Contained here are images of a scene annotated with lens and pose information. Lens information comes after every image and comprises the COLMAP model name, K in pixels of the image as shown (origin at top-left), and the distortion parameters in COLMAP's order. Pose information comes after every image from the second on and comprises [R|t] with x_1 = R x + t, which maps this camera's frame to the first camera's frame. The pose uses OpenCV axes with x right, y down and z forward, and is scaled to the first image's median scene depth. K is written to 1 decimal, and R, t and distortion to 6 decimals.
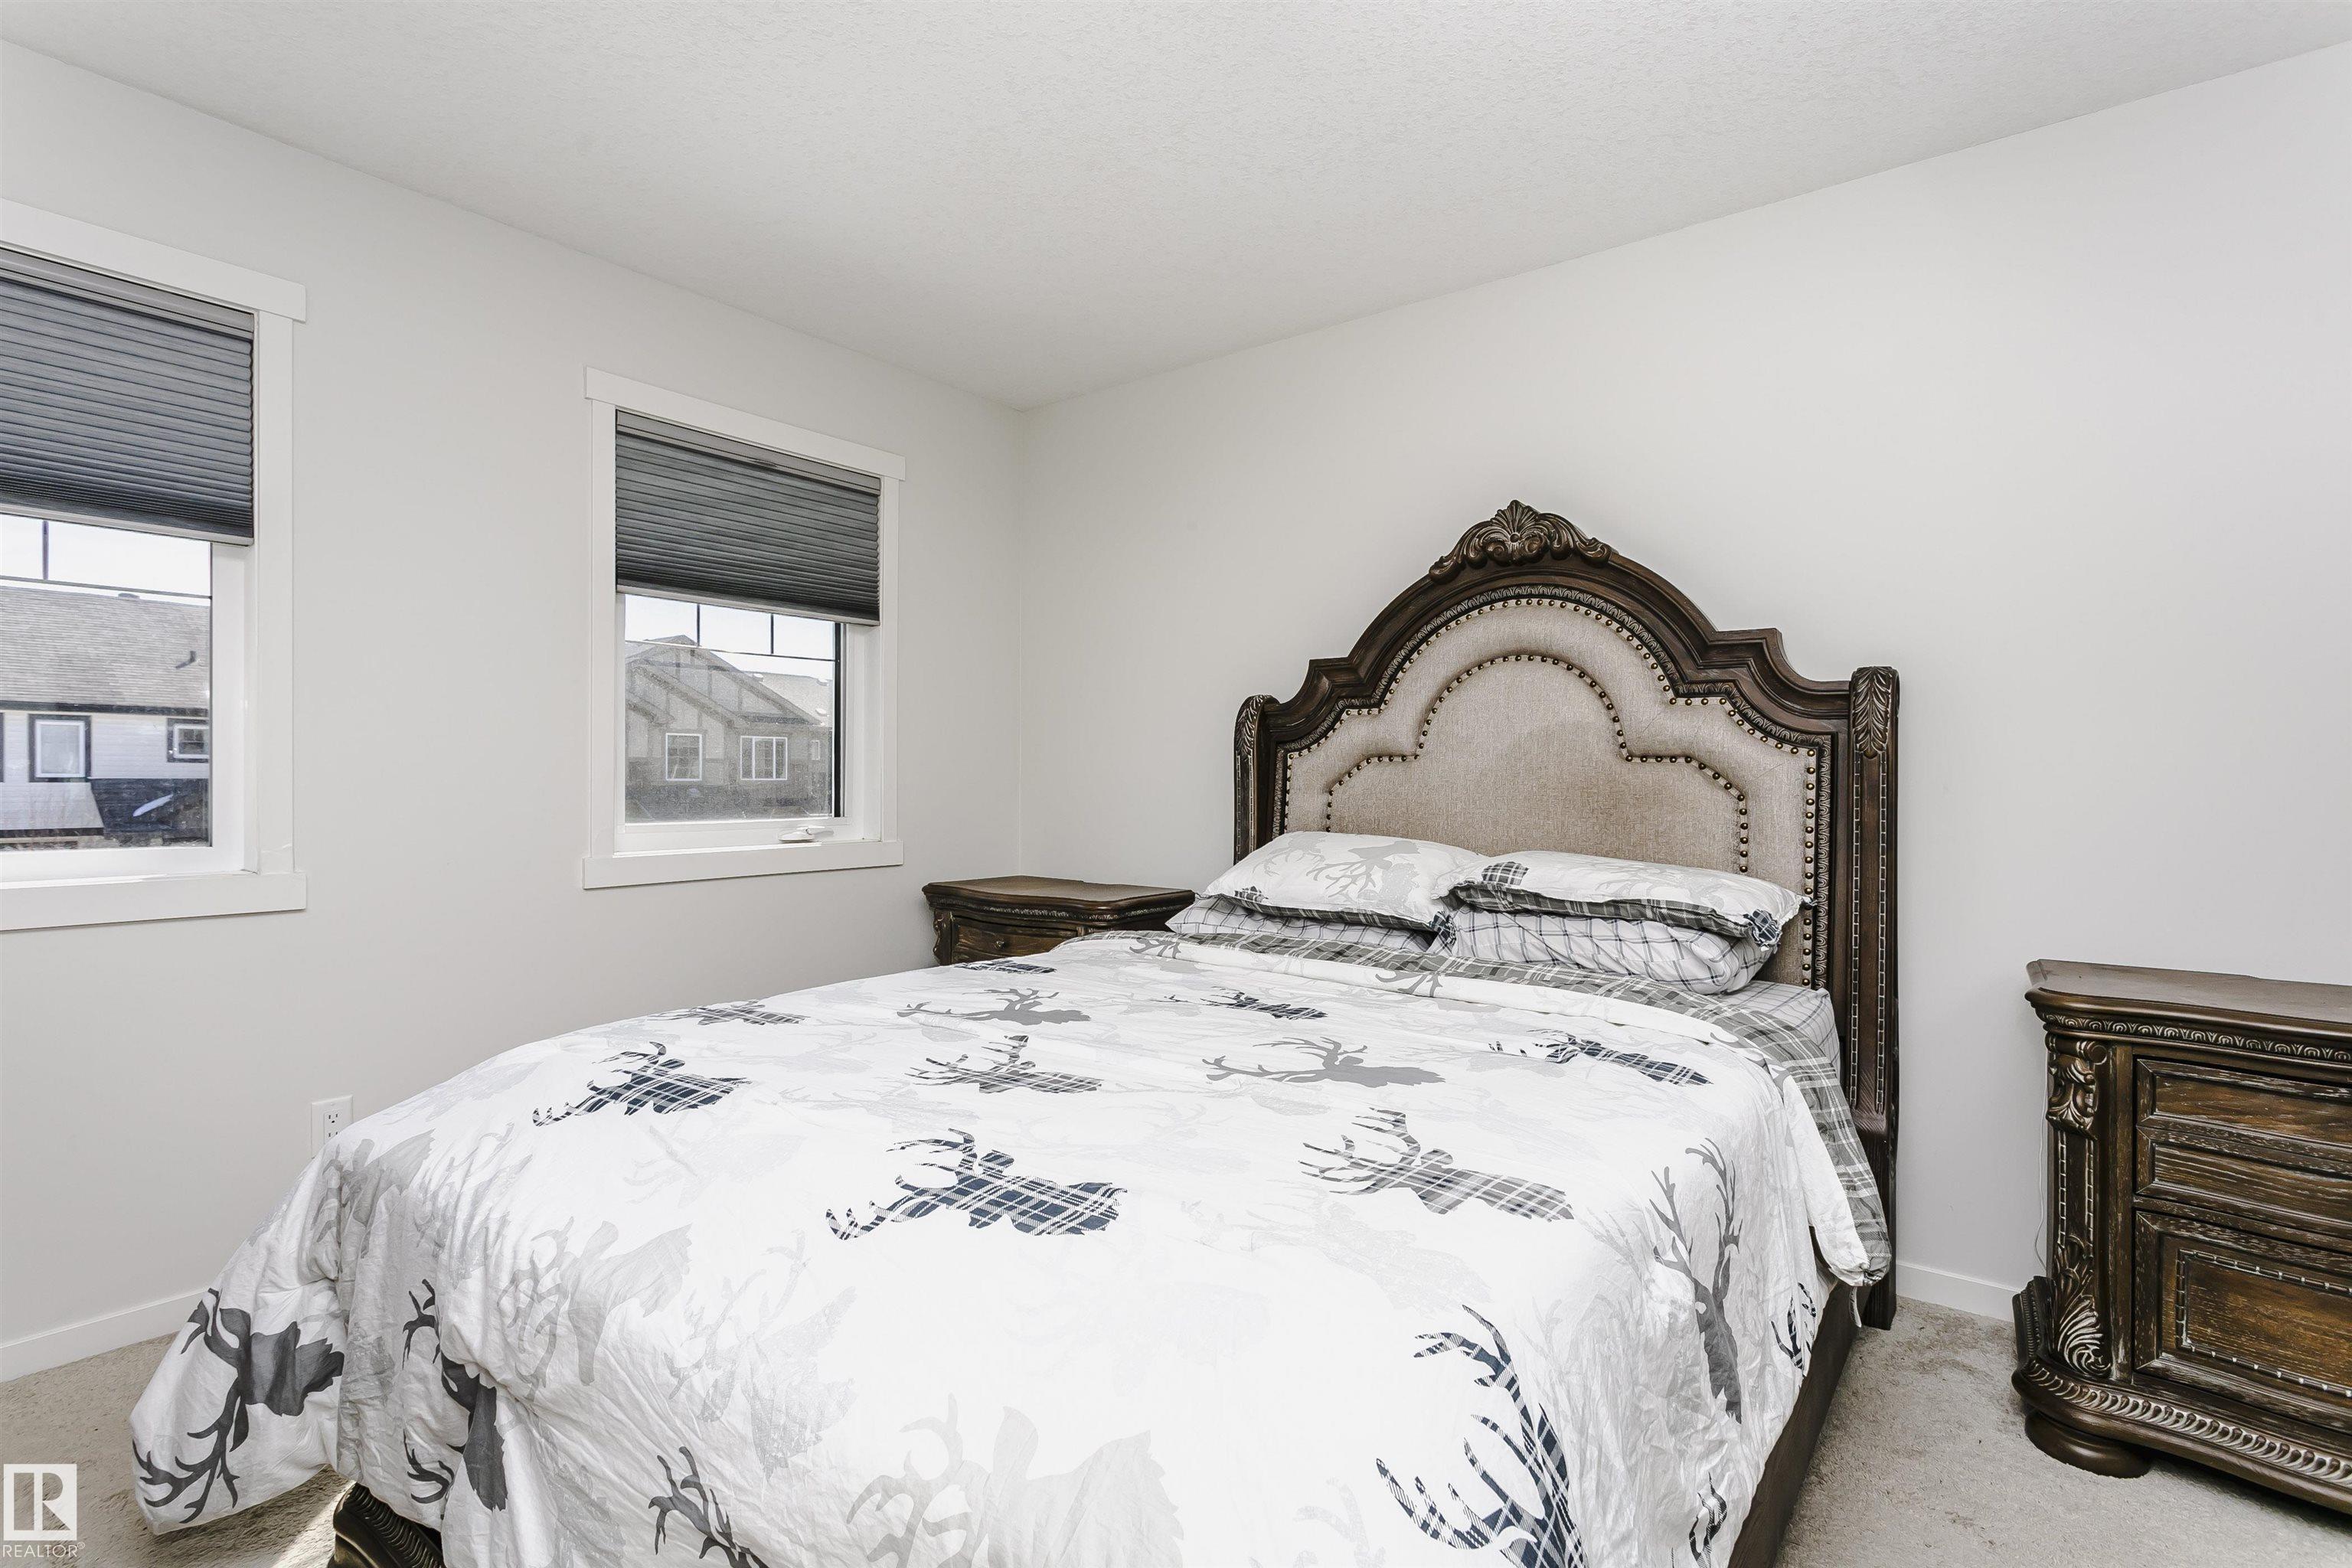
lens RADIAL K [[1113.5, 0, 1162.1], [0, 1113.5, 772.1], [0, 0, 1]] dist [0.011062, 0.001351]
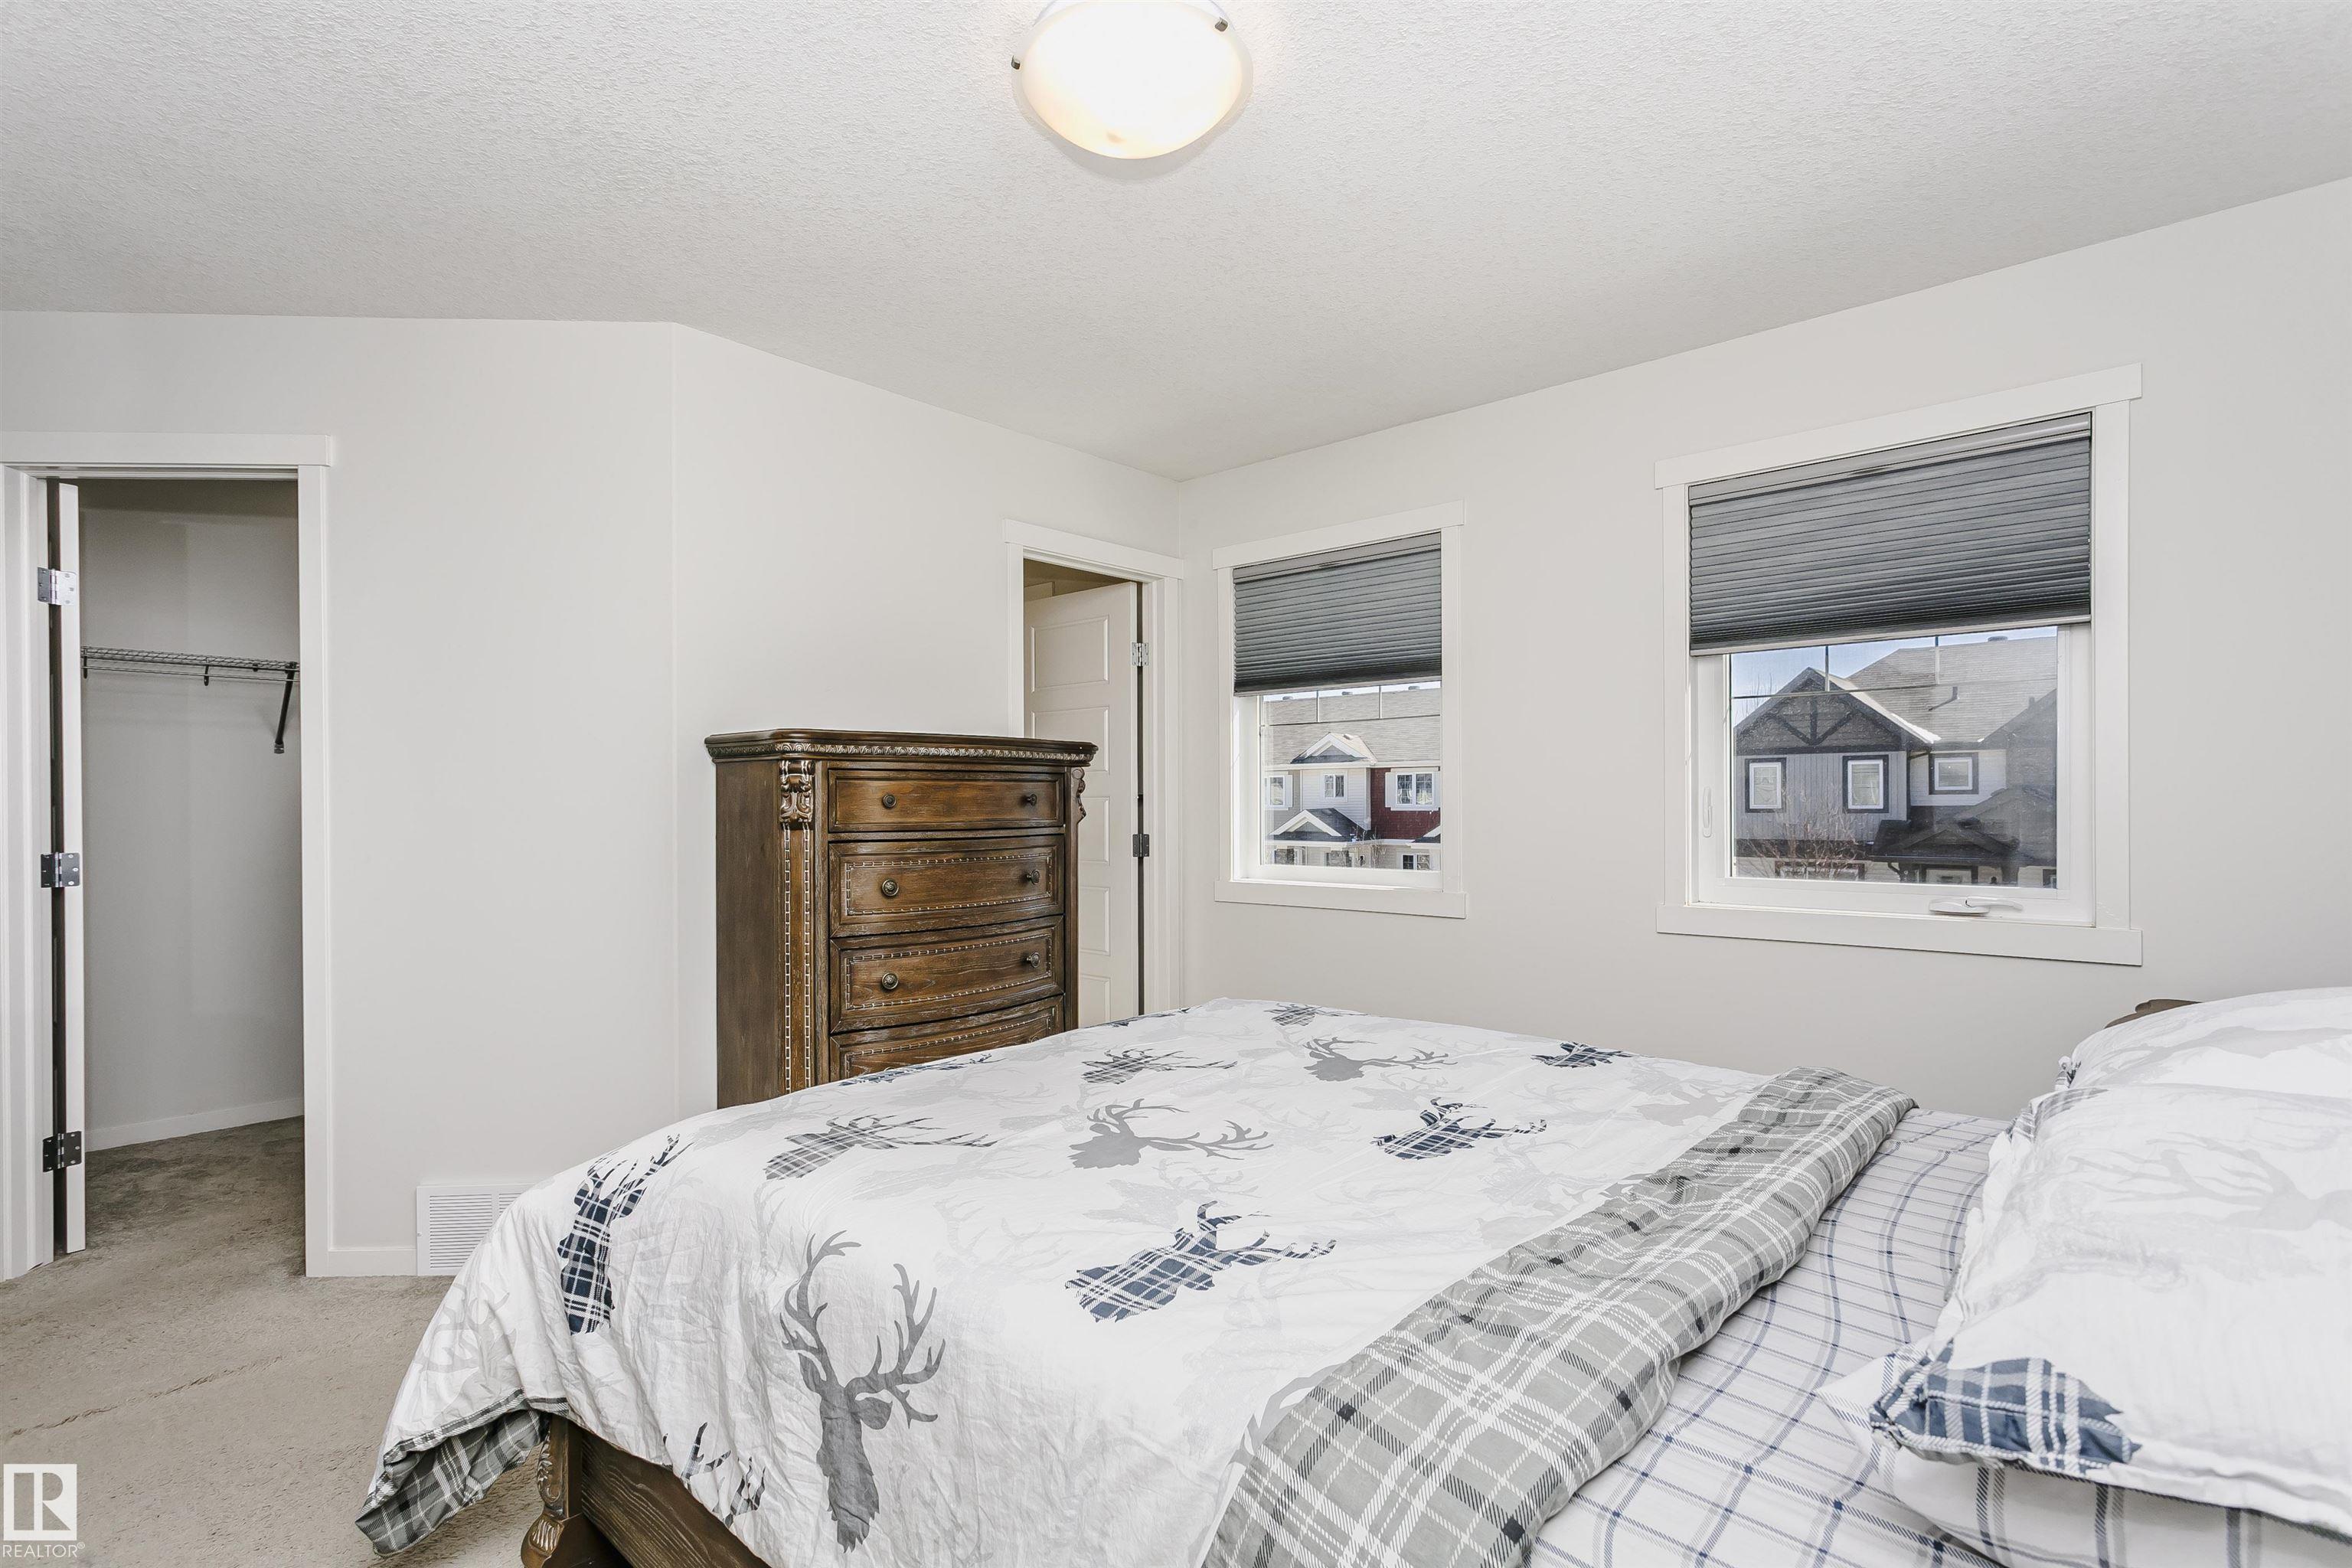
lens RADIAL K [[1113.5, 0, 1162.3], [0, 1113.5, 796.5], [0, 0, 1]] dist [0.011062, 0.001351]
pose [[-0.045113, -0.002027, -0.998980, 0.950407], [0.011496, 0.999931, -0.002548, -0.044369], [0.998916, -0.011599, -0.045087, 0.841278]]
